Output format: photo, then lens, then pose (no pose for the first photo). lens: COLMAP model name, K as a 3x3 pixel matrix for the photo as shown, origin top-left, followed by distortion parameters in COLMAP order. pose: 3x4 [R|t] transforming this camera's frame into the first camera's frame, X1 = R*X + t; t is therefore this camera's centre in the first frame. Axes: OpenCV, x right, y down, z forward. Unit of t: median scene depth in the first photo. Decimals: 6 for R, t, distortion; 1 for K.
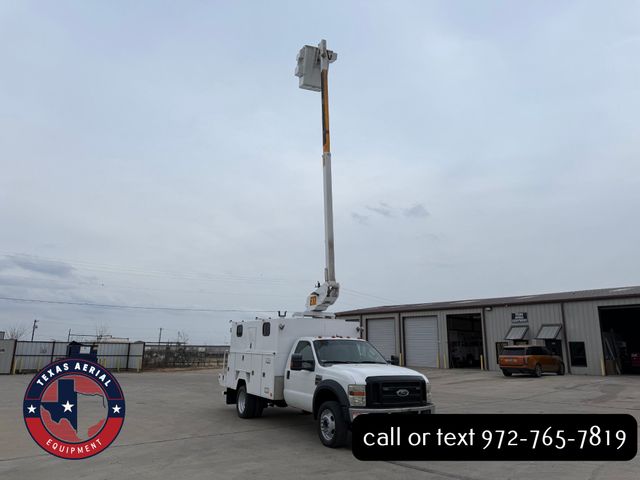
lens RADIAL K [[450.3, 0, 319.4], [0, 450.3, 239.0], [0, 0, 1]] dist [0.094037, -0.134703]
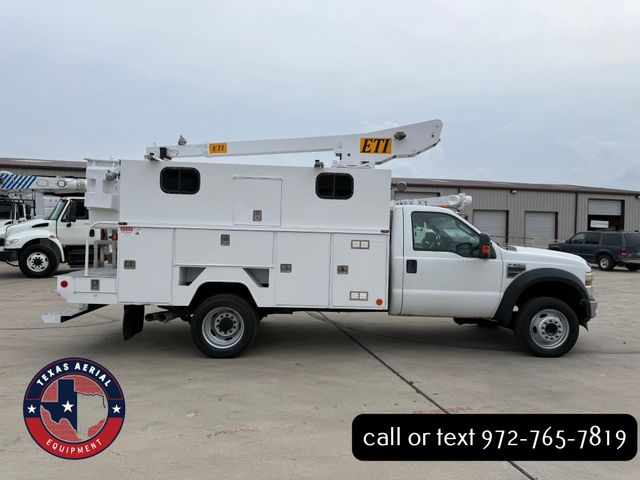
lens RADIAL K [[450.3, 0, 324.6], [0, 450.3, 236.8], [0, 0, 1]] dist [0.094037, -0.134703]
pose [[0.455830, -0.014418, 0.889950, -0.552789], [-0.223919, 0.965853, 0.130339, 0.181487], [-0.861440, -0.258689, 0.437036, 0.731883]]
